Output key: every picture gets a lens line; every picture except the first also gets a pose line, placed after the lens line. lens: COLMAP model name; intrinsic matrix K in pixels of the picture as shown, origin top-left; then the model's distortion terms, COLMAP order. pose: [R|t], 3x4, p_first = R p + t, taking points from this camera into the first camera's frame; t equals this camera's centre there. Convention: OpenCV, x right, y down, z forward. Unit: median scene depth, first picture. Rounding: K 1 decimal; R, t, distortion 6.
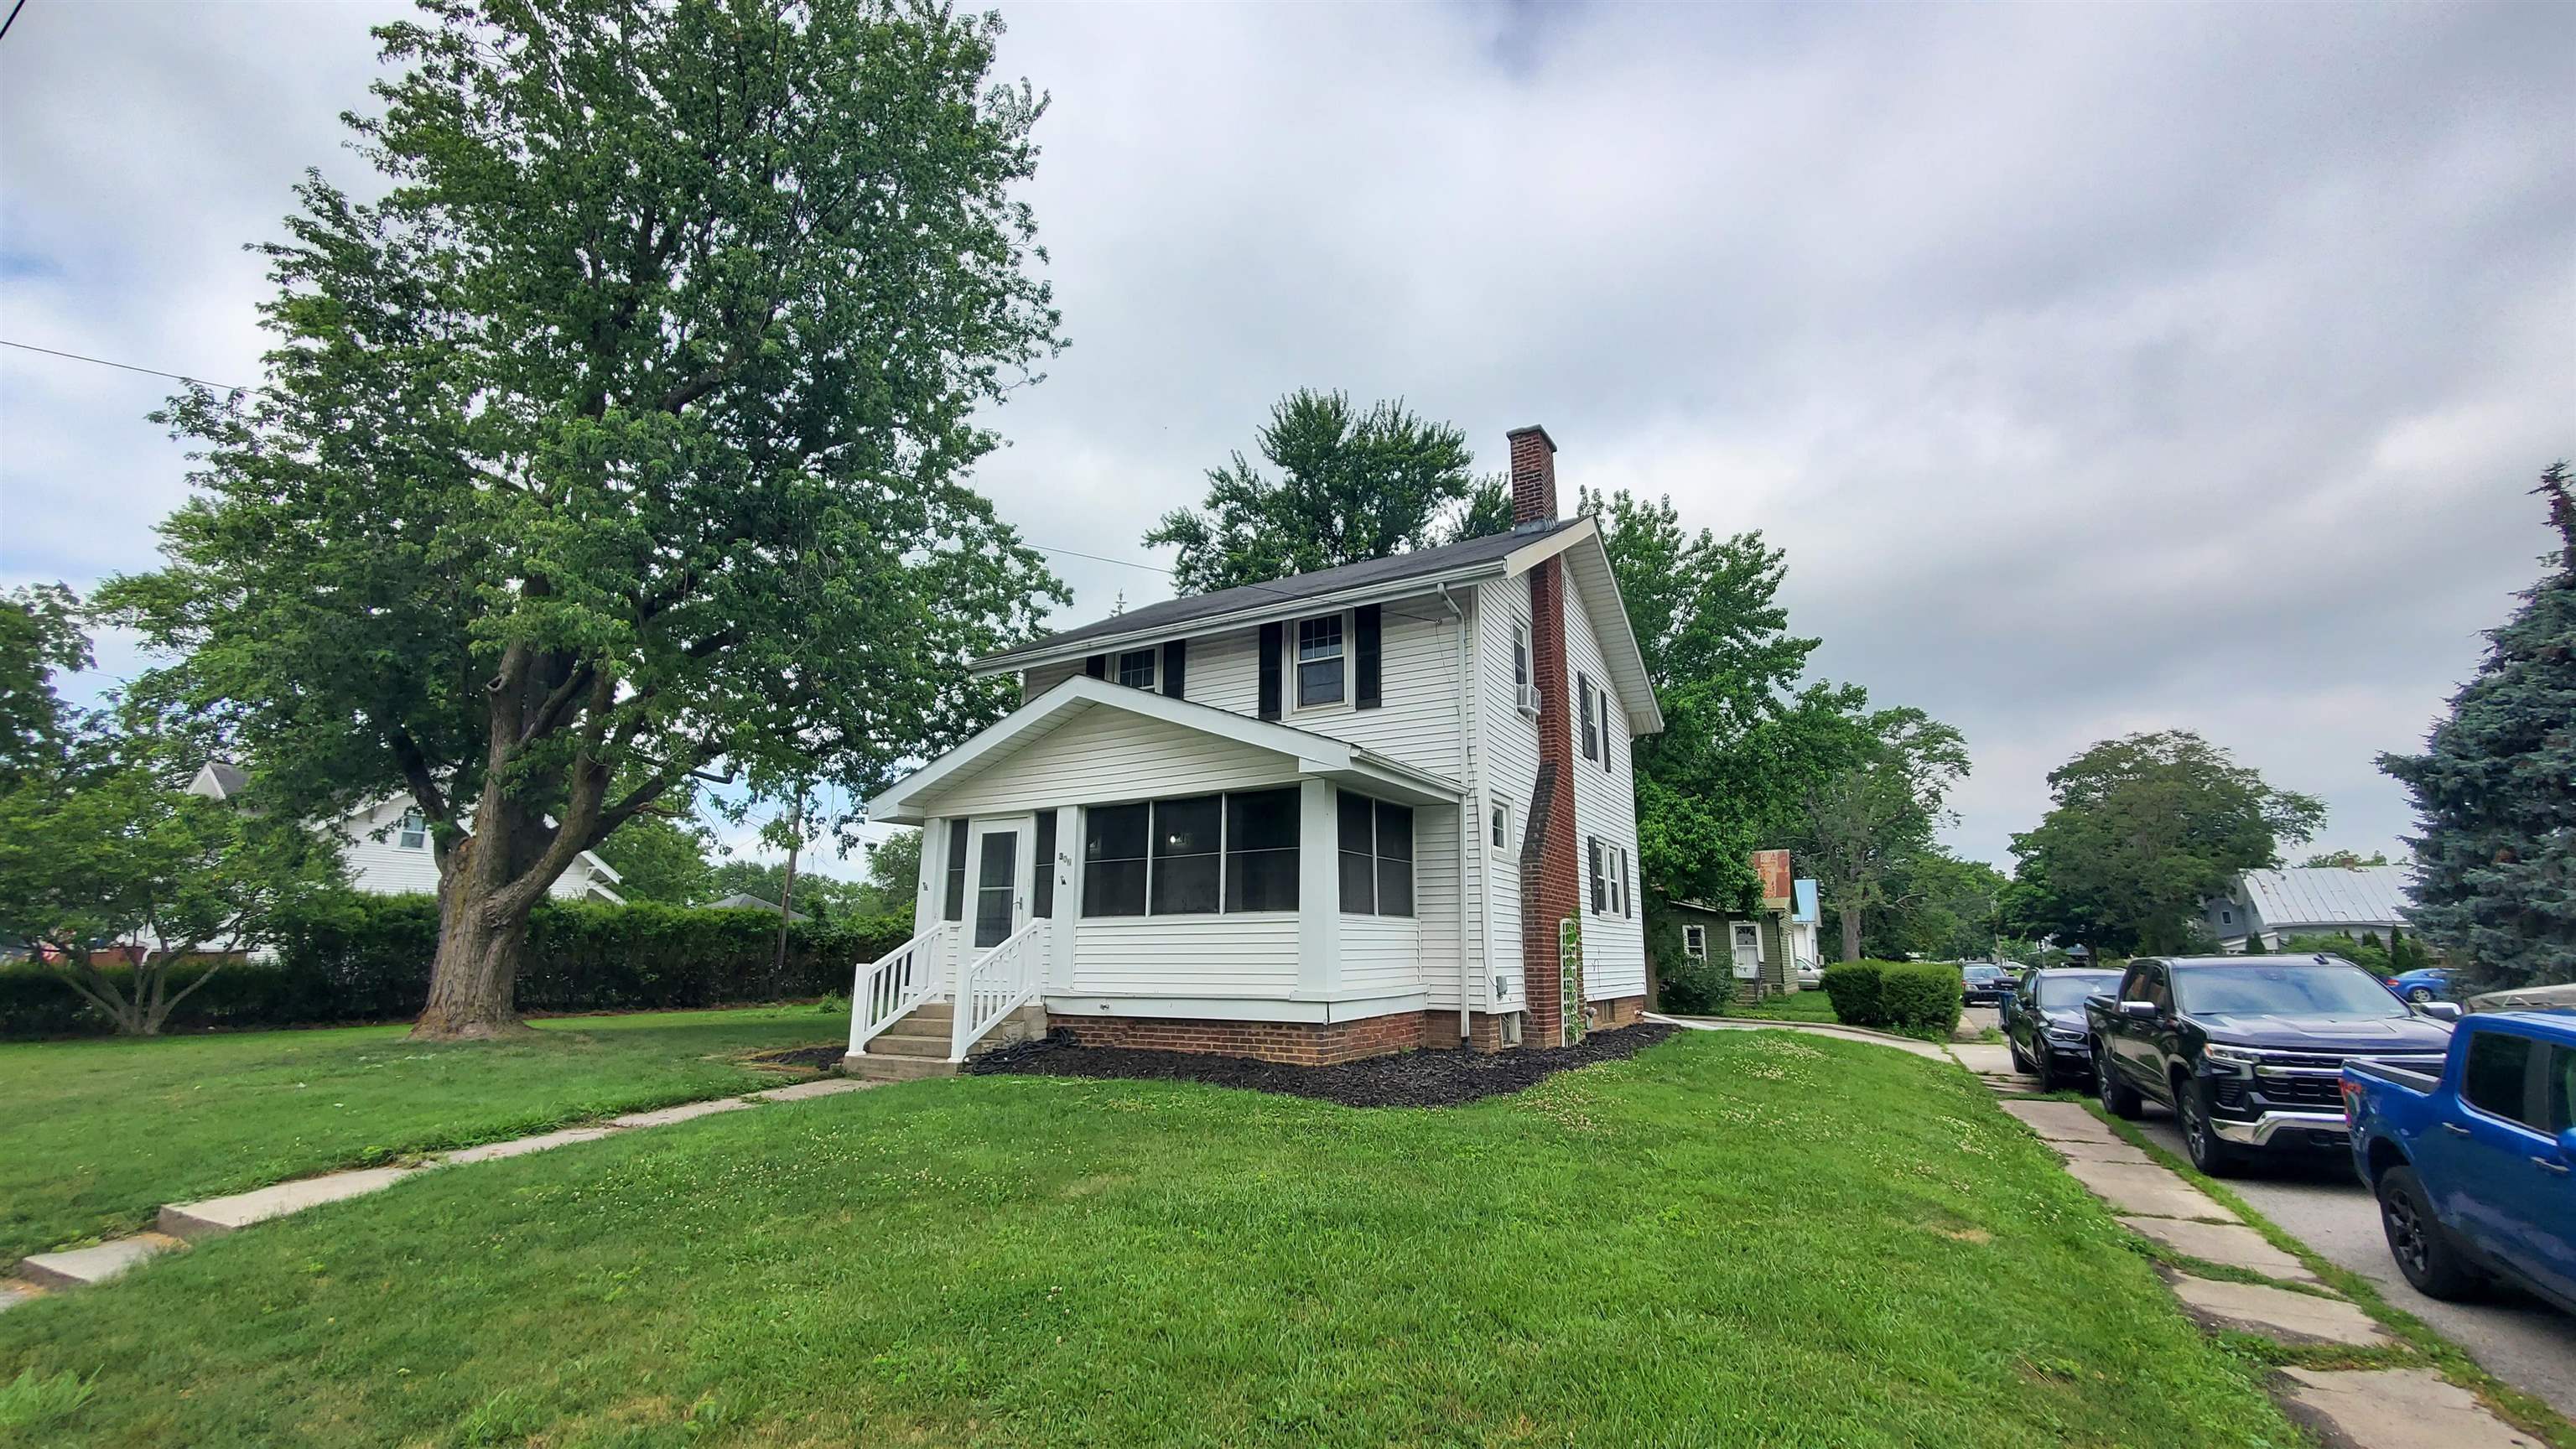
lens RADIAL K [[994.2, 0, 1242.5], [0, 994.2, 772.6], [0, 0, 1]] dist [0.004846, 0.000022]
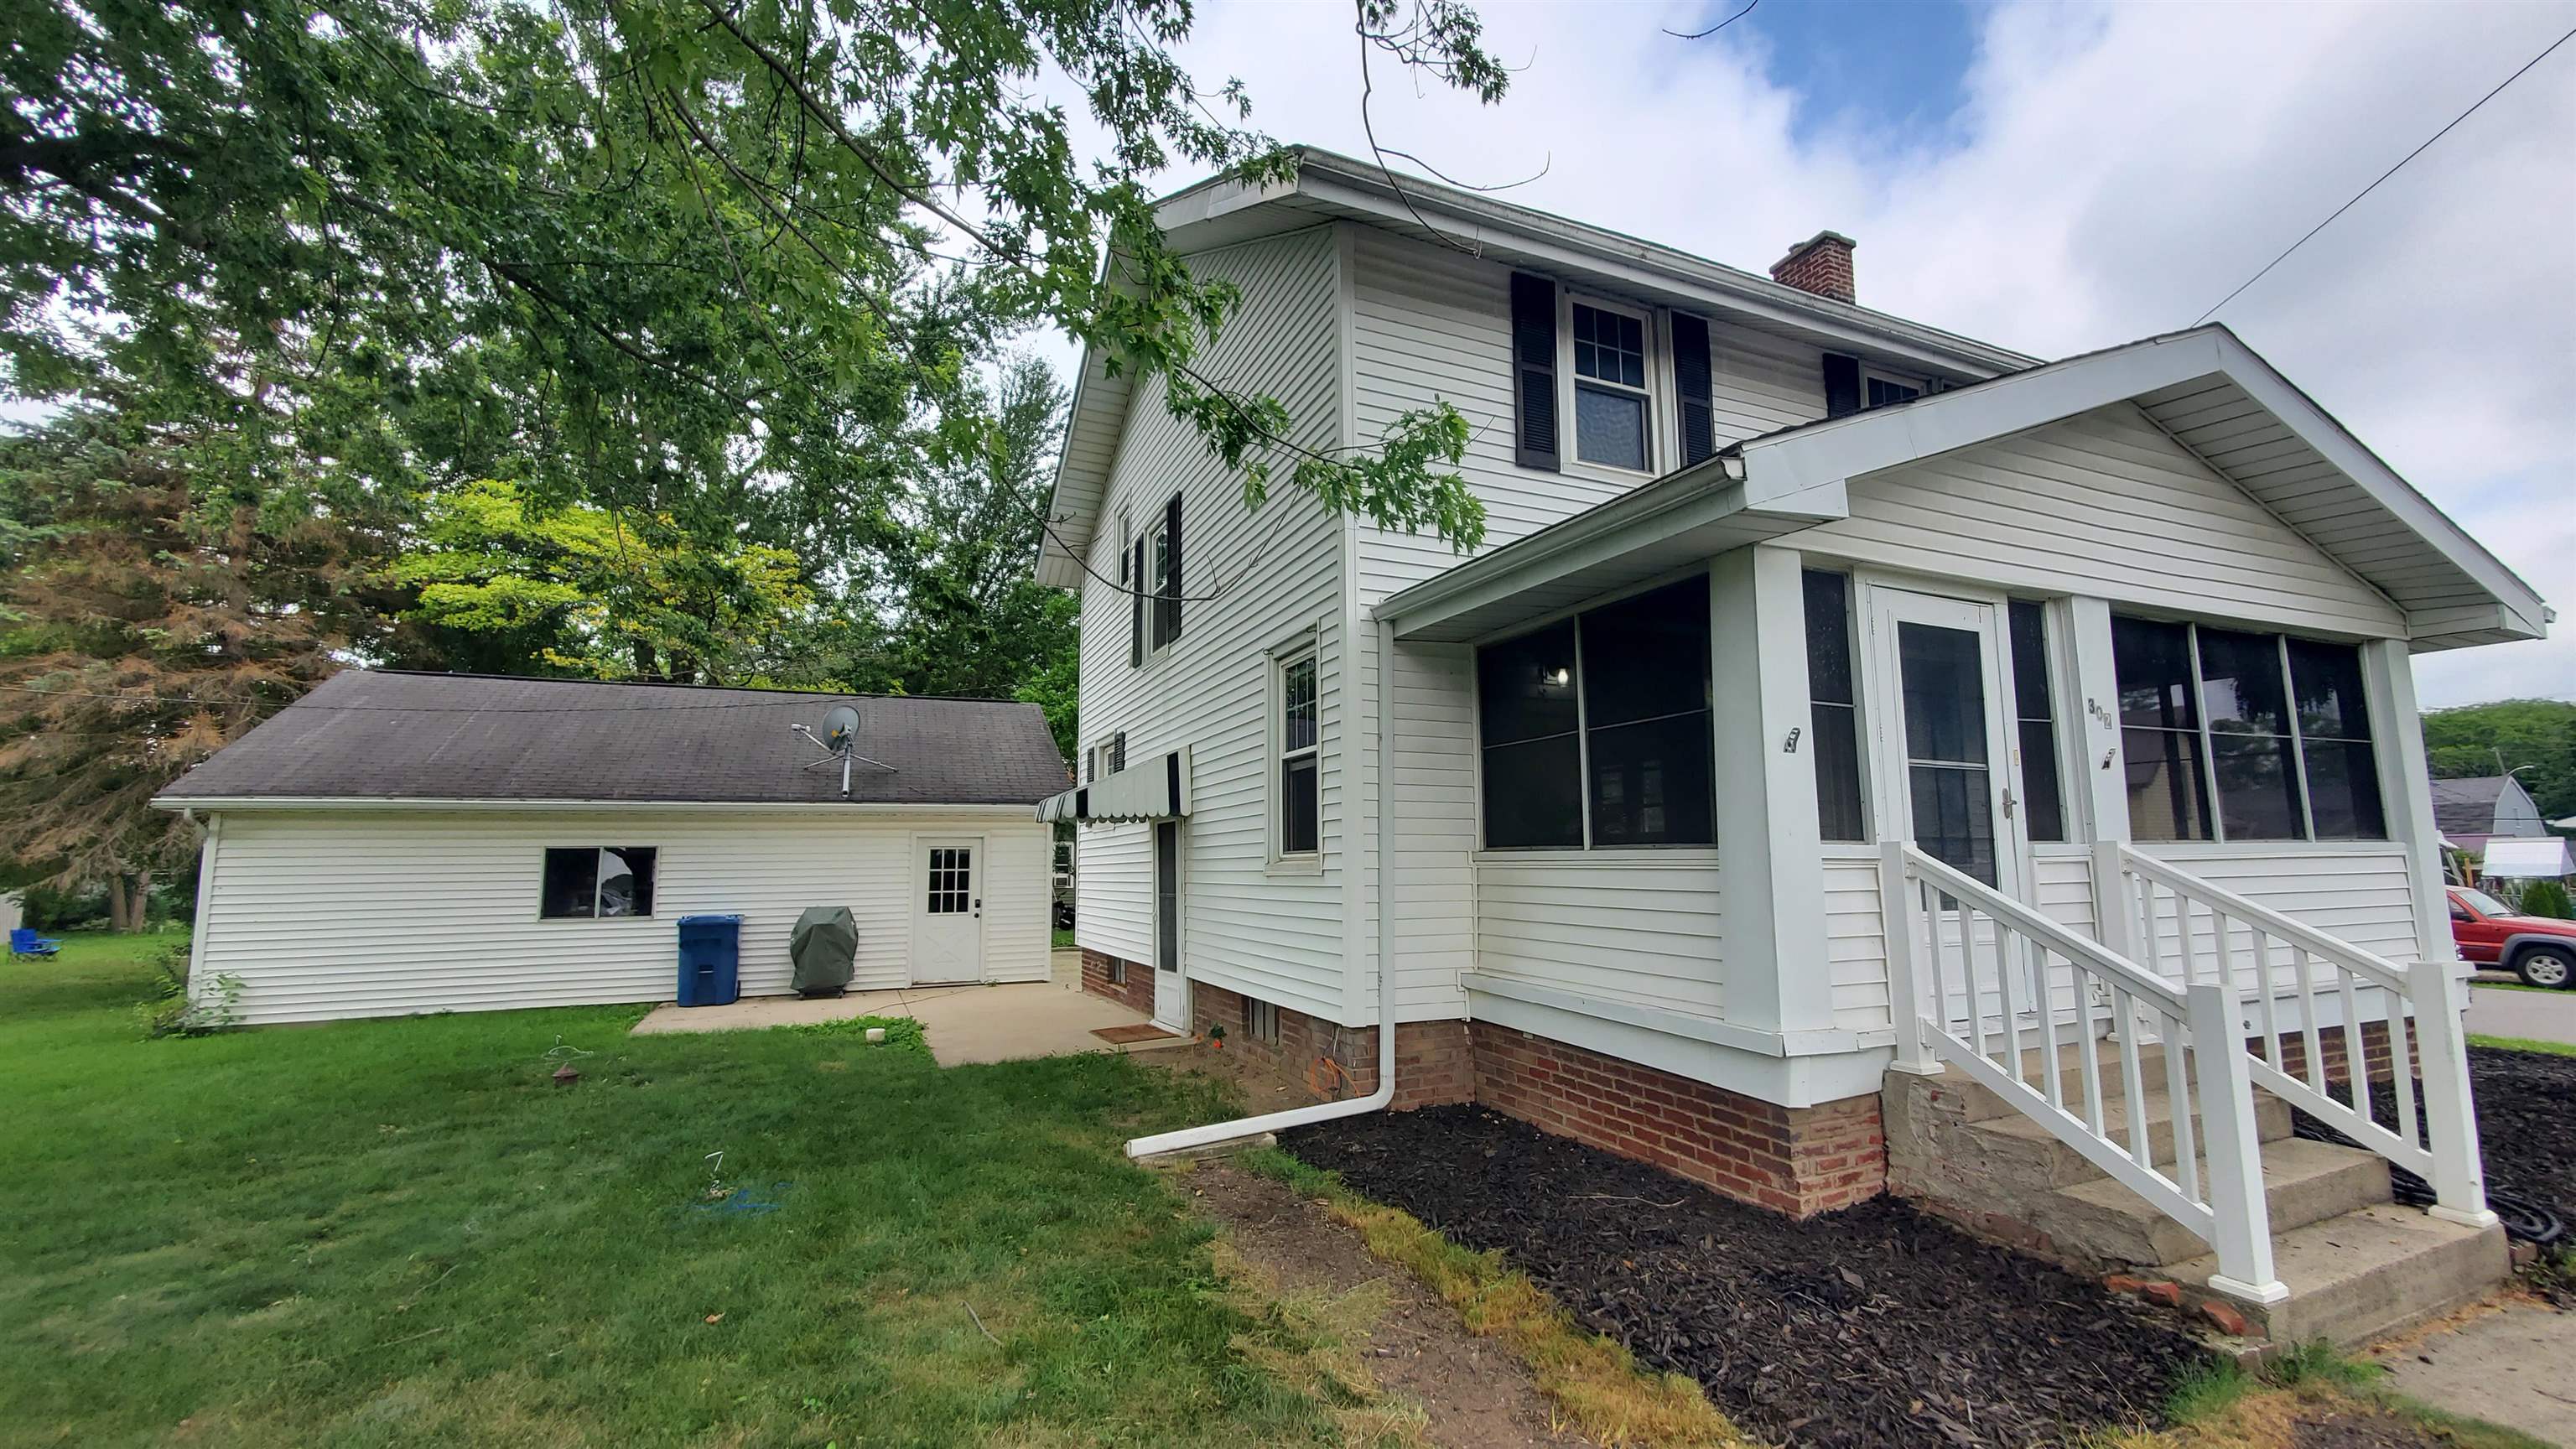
lens RADIAL K [[1063.5, 0, 1291.3], [0, 1063.5, 737.8], [0, 0, 1]] dist [0.003205, -0.000462]
pose [[0.581517, 0.093260, 0.808171, -0.787578], [-0.137637, 0.990365, -0.015247, 0.157303], [-0.801807, -0.102368, 0.588750, 1.009469]]
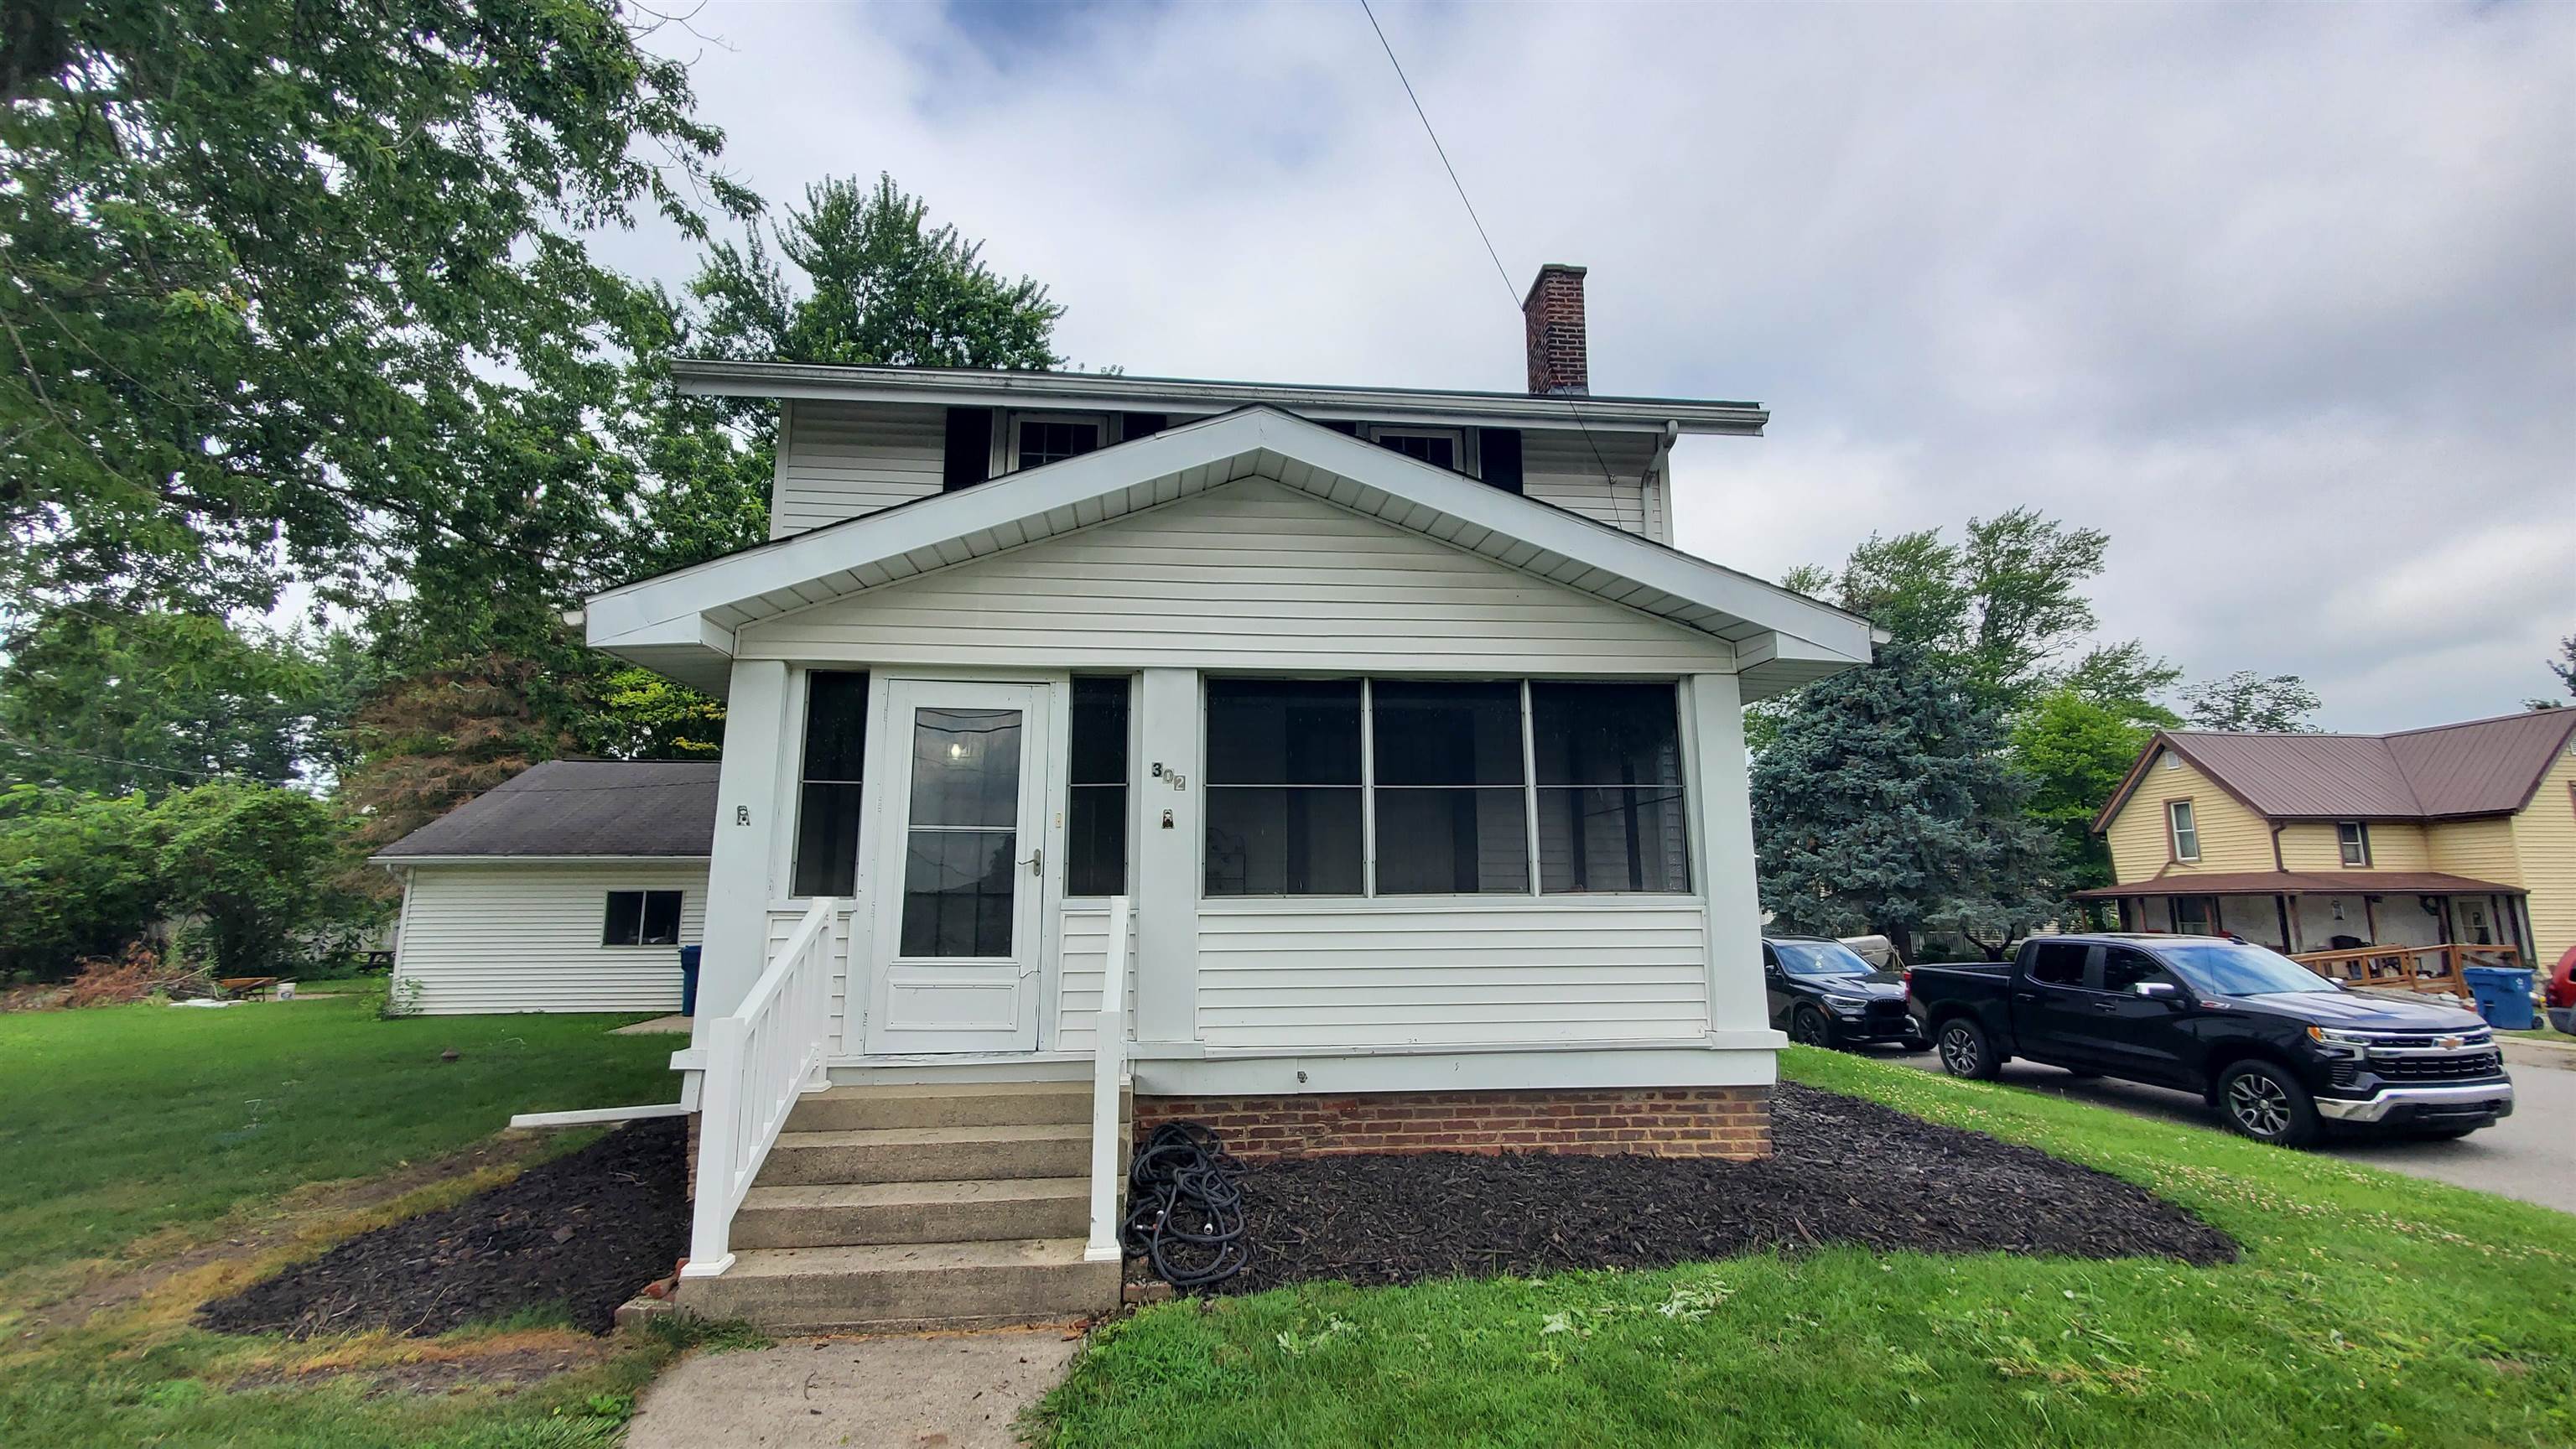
lens RADIAL K [[1052.0, 0, 1277.4], [0, 1052.0, 737.7], [0, 0, 1]] dist [0.000718, -0.000022]
pose [[0.810400, 0.091293, 0.578720, -0.435652], [-0.103192, 0.994584, -0.012392, 0.068795], [-0.576718, -0.049677, 0.815432, 0.544076]]
